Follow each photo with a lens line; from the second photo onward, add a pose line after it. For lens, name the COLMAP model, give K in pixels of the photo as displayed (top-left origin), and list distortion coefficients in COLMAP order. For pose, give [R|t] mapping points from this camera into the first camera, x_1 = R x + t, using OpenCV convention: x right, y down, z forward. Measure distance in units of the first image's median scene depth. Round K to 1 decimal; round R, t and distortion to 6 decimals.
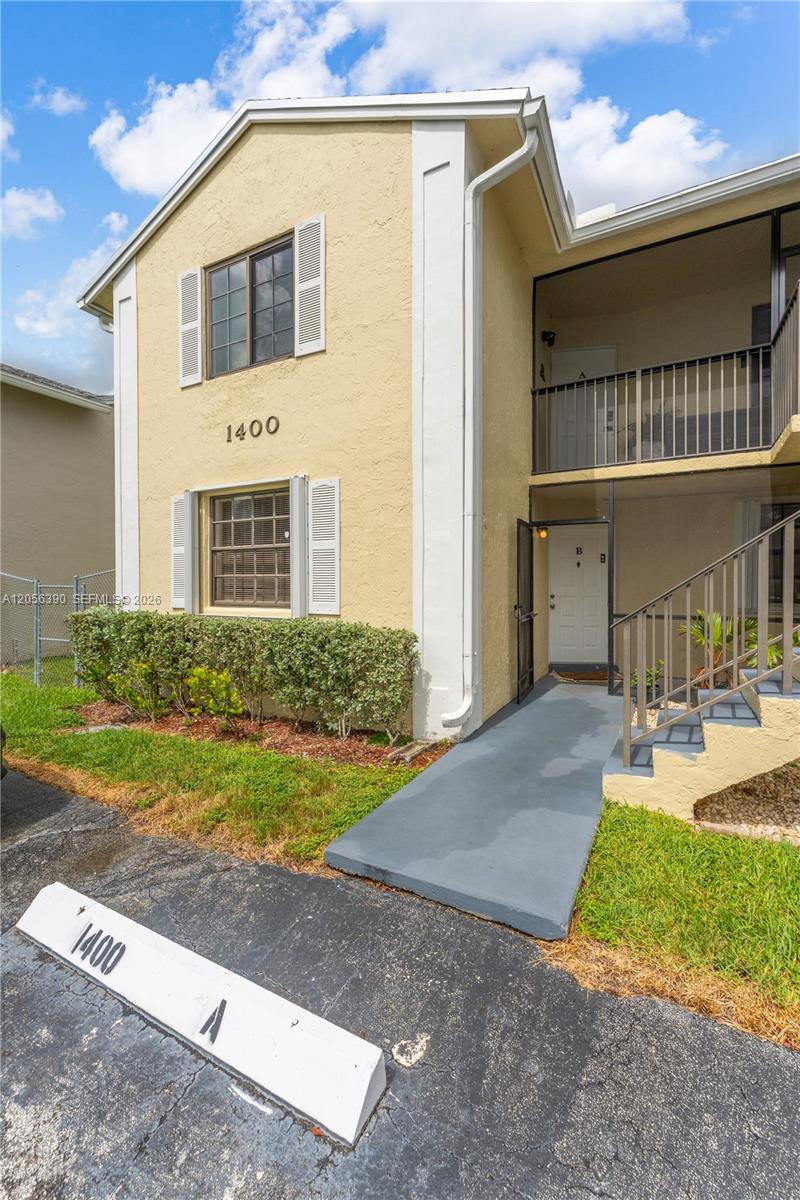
lens RADIAL K [[521.7, 0, 400.5], [0, 521.7, 586.7], [0, 0, 1]] dist [0.003350, 0.000312]
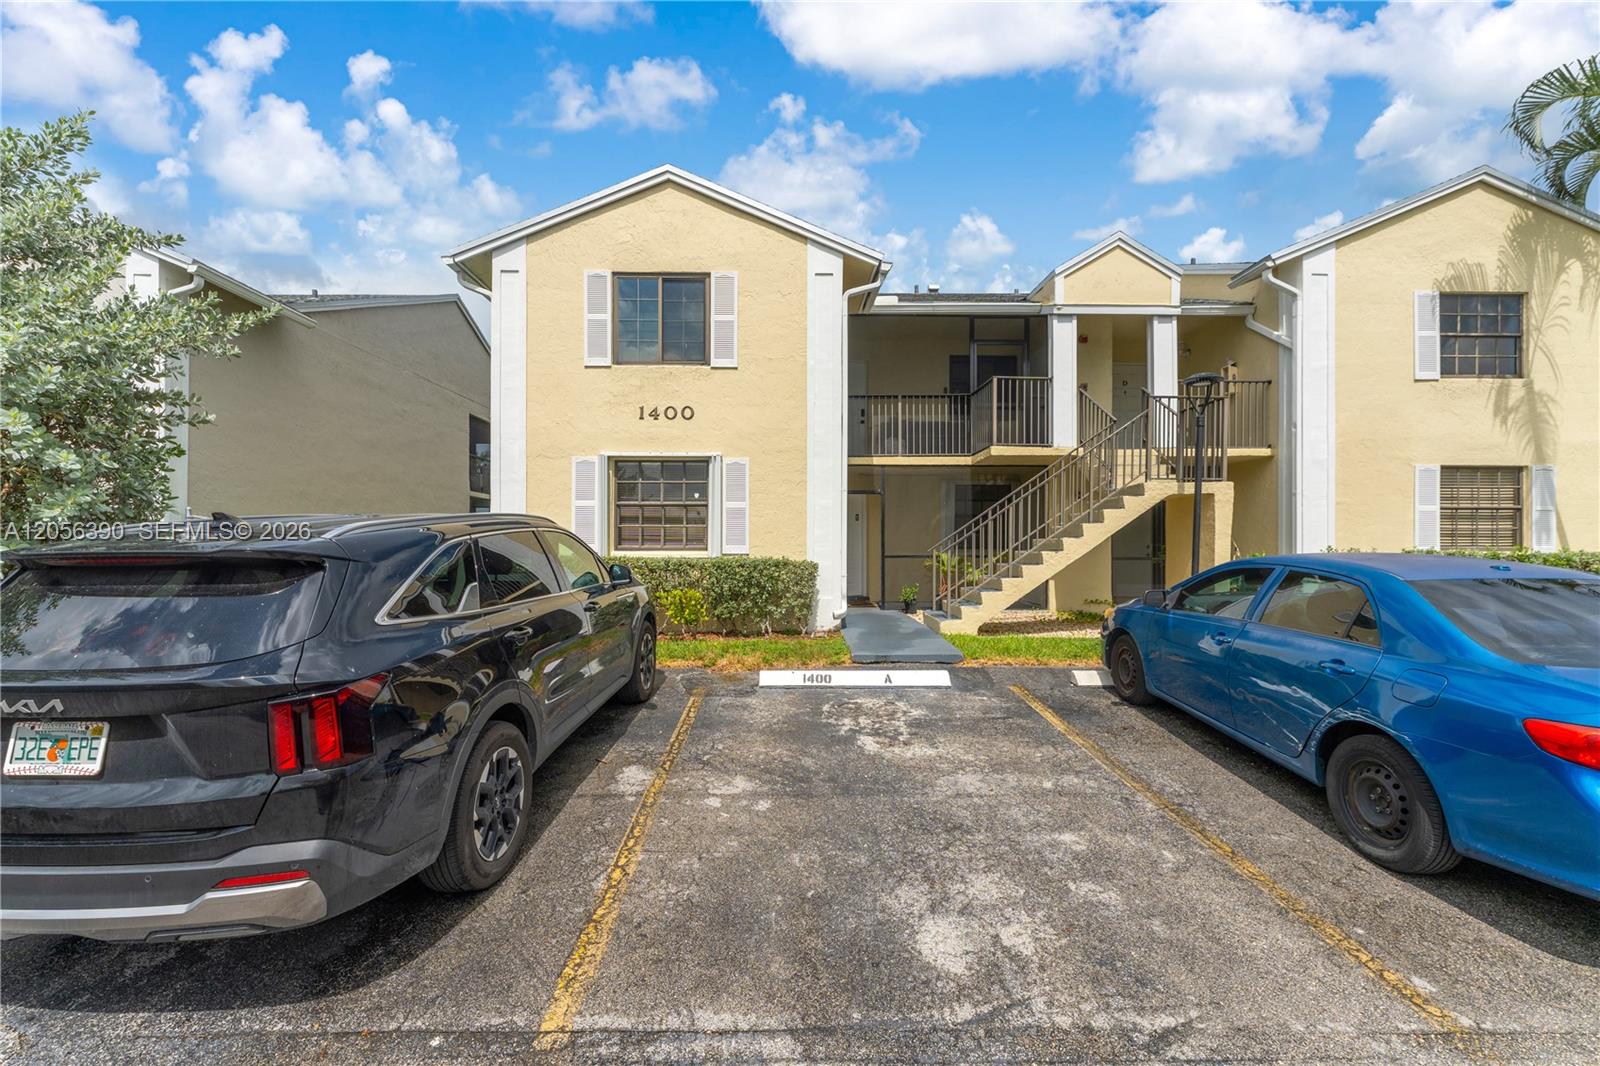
lens RADIAL K [[695.6, 0, 800.0], [0, 695.6, 533.0], [0, 0, 1]] dist [0.003350, 0.000312]
pose [[0.880913, 0.009748, 0.473177, -0.846205], [-0.001483, 0.999840, -0.017837, 0.028002], [-0.473275, 0.015011, 0.880787, -0.706408]]
